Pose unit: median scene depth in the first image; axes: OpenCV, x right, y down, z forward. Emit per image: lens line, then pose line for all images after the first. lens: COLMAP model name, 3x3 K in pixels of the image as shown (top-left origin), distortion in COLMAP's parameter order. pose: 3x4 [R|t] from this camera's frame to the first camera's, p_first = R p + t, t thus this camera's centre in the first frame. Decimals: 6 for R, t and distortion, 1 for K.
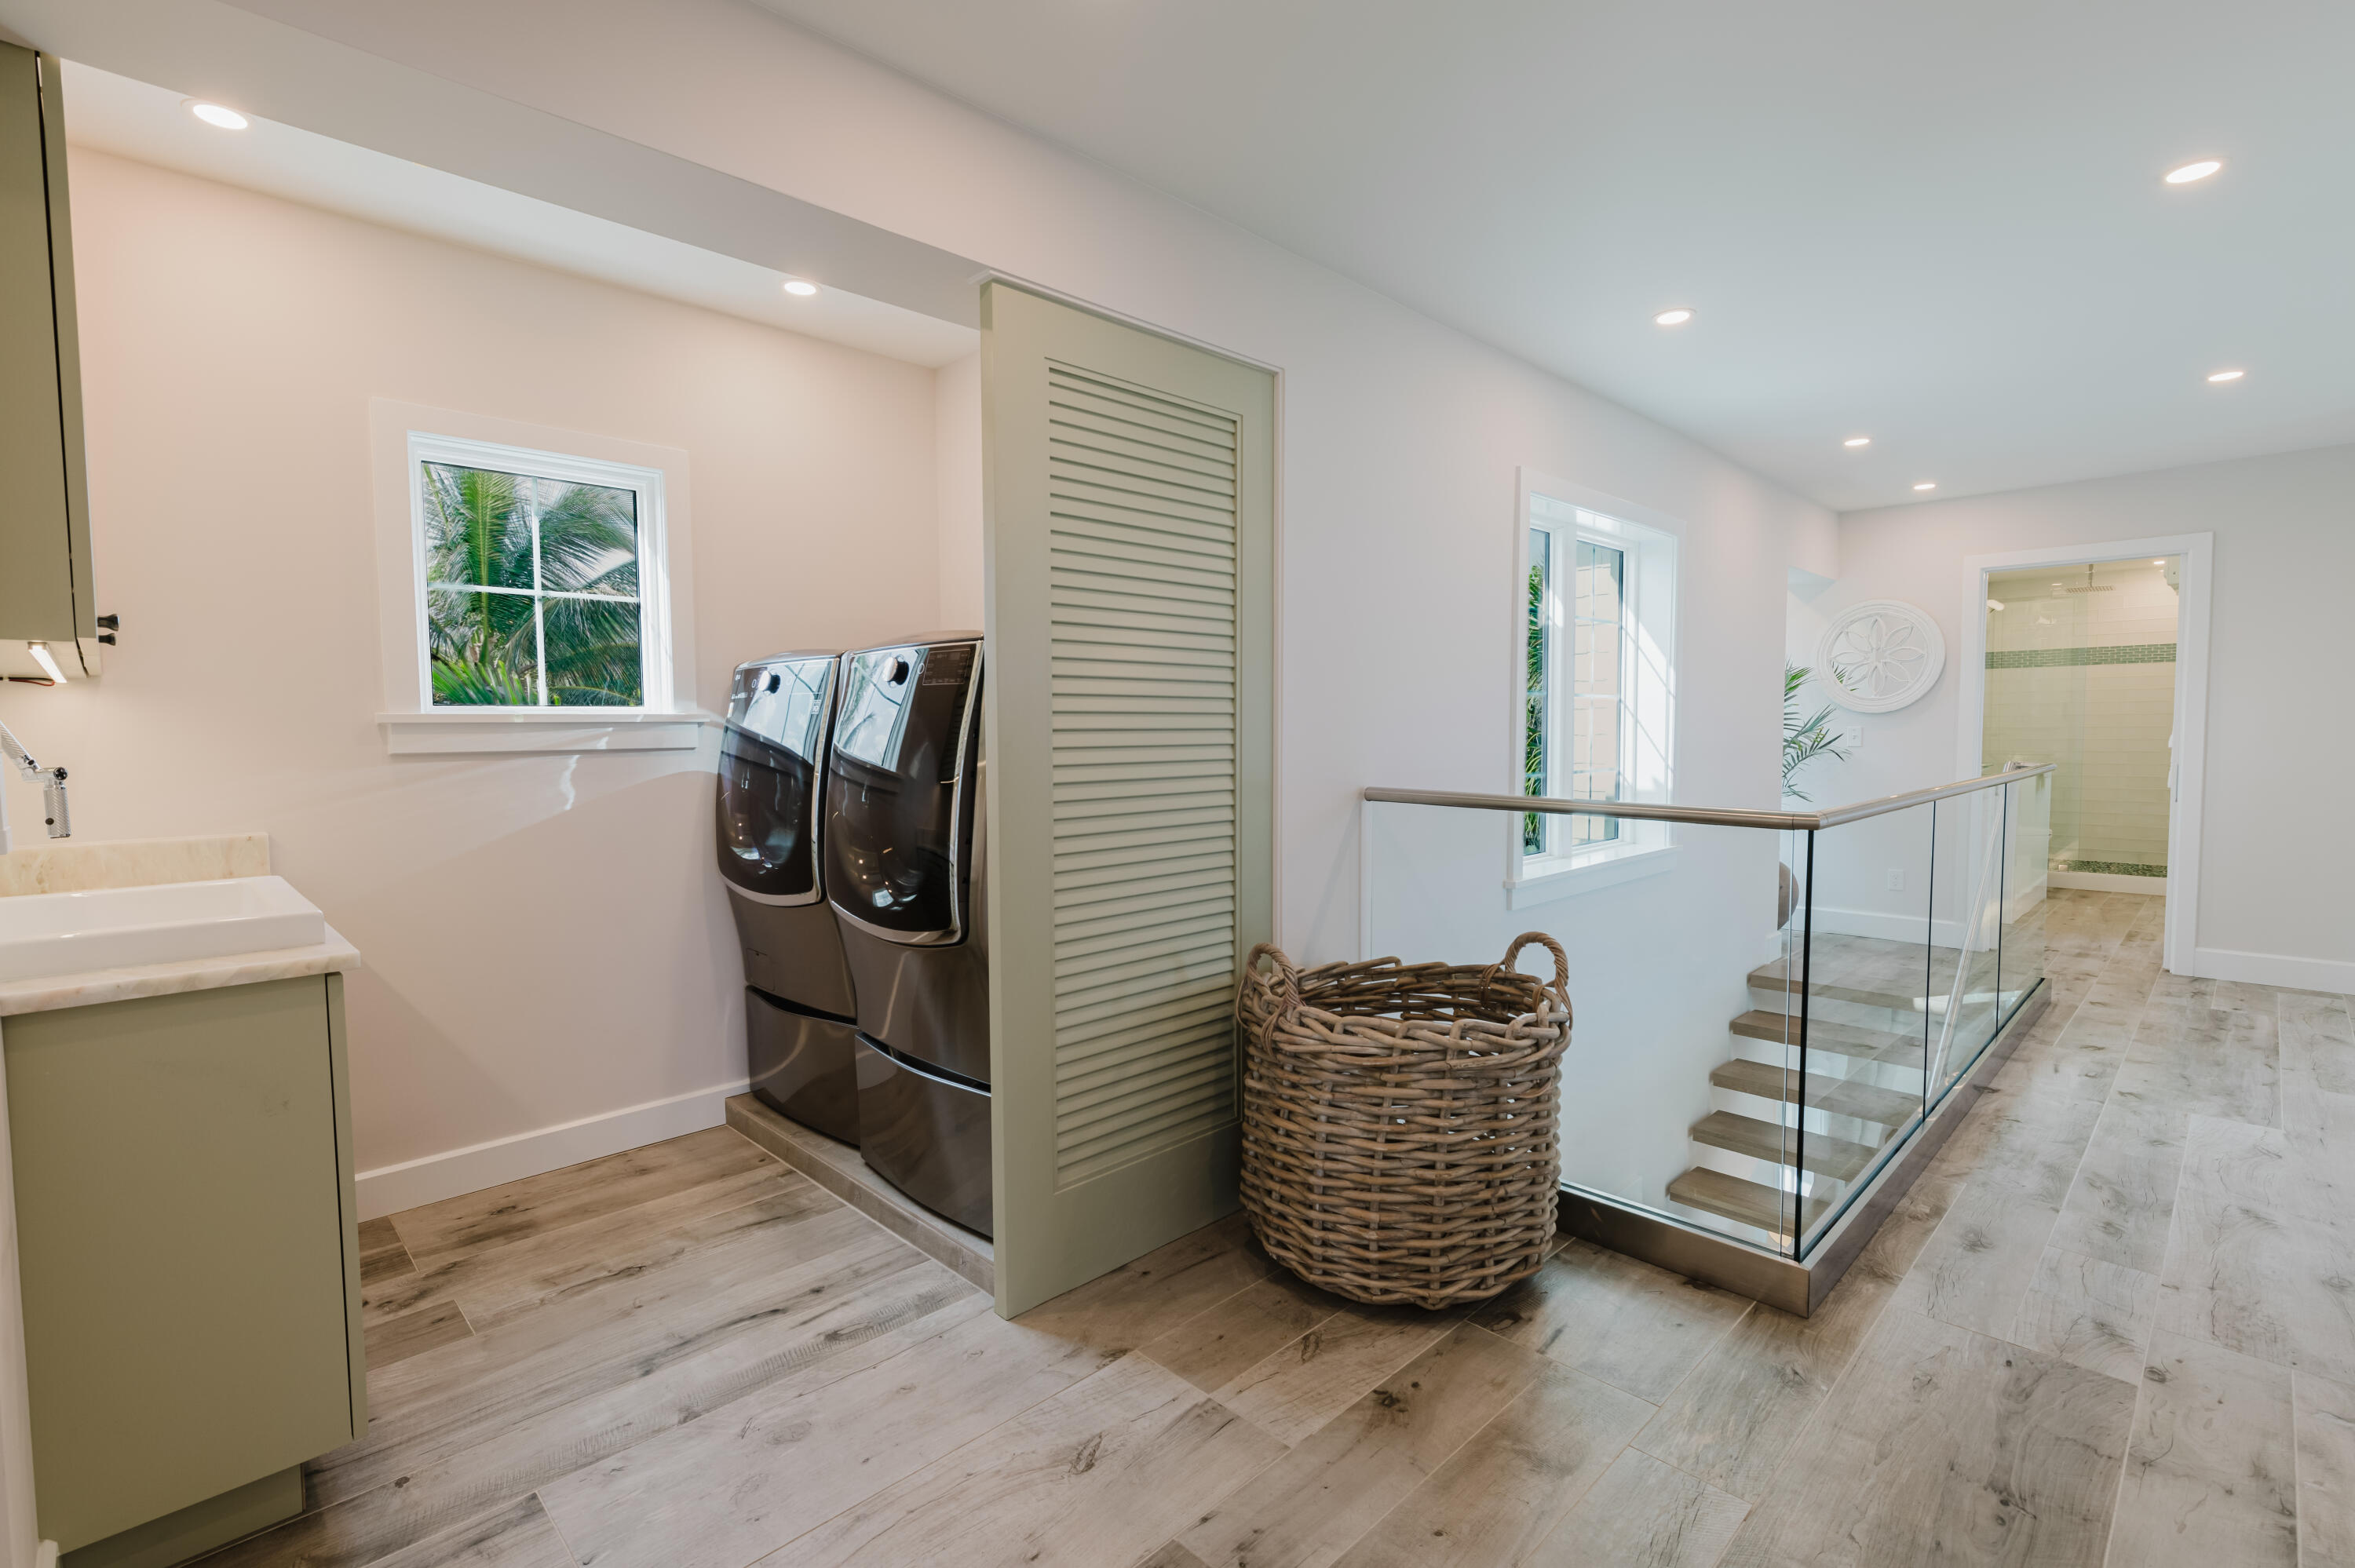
lens RADIAL K [[1013.1, 0, 1162.7], [0, 1013.1, 785.9], [0, 0, 1]] dist [-0.003754, -0.000077]
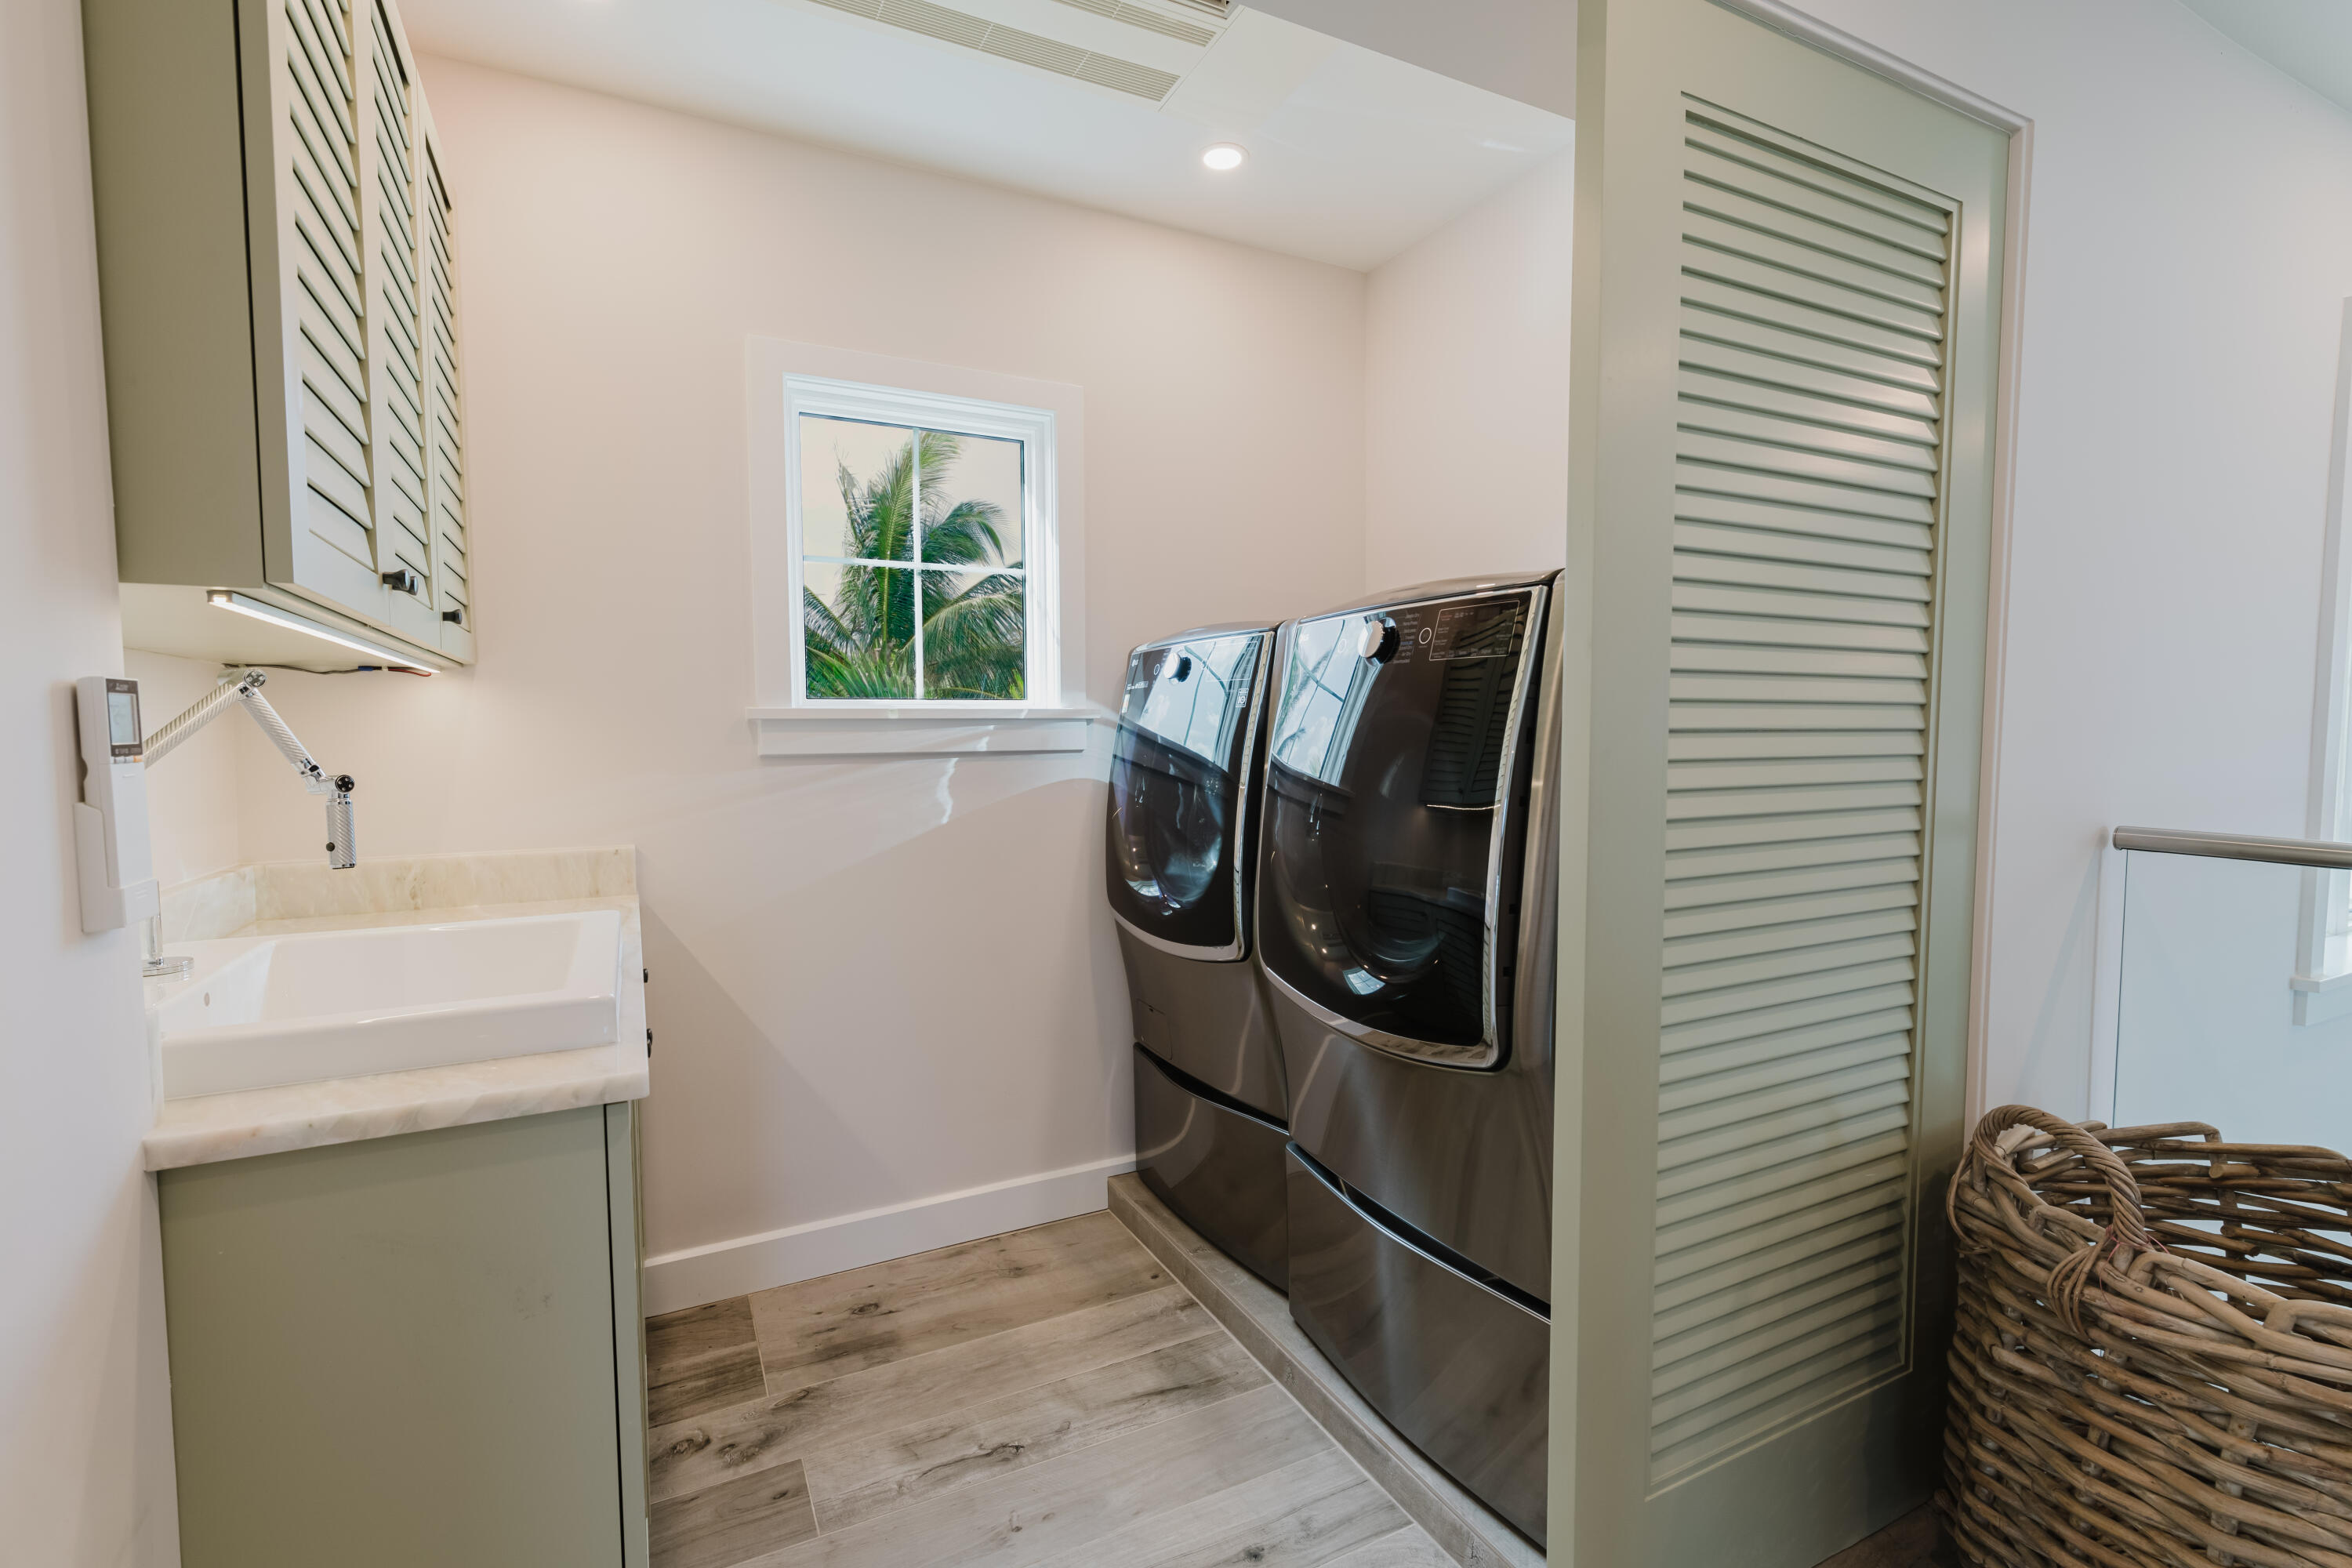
lens RADIAL K [[1011.9, 0, 1187.3], [0, 1011.9, 786.2], [0, 0, 1]] dist [-0.003754, -0.000077]
pose [[0.955627, 0.019592, -0.293928, -0.171363], [-0.019435, 0.999805, 0.003457, -0.016012], [0.293938, 0.002409, 0.955821, 0.295868]]
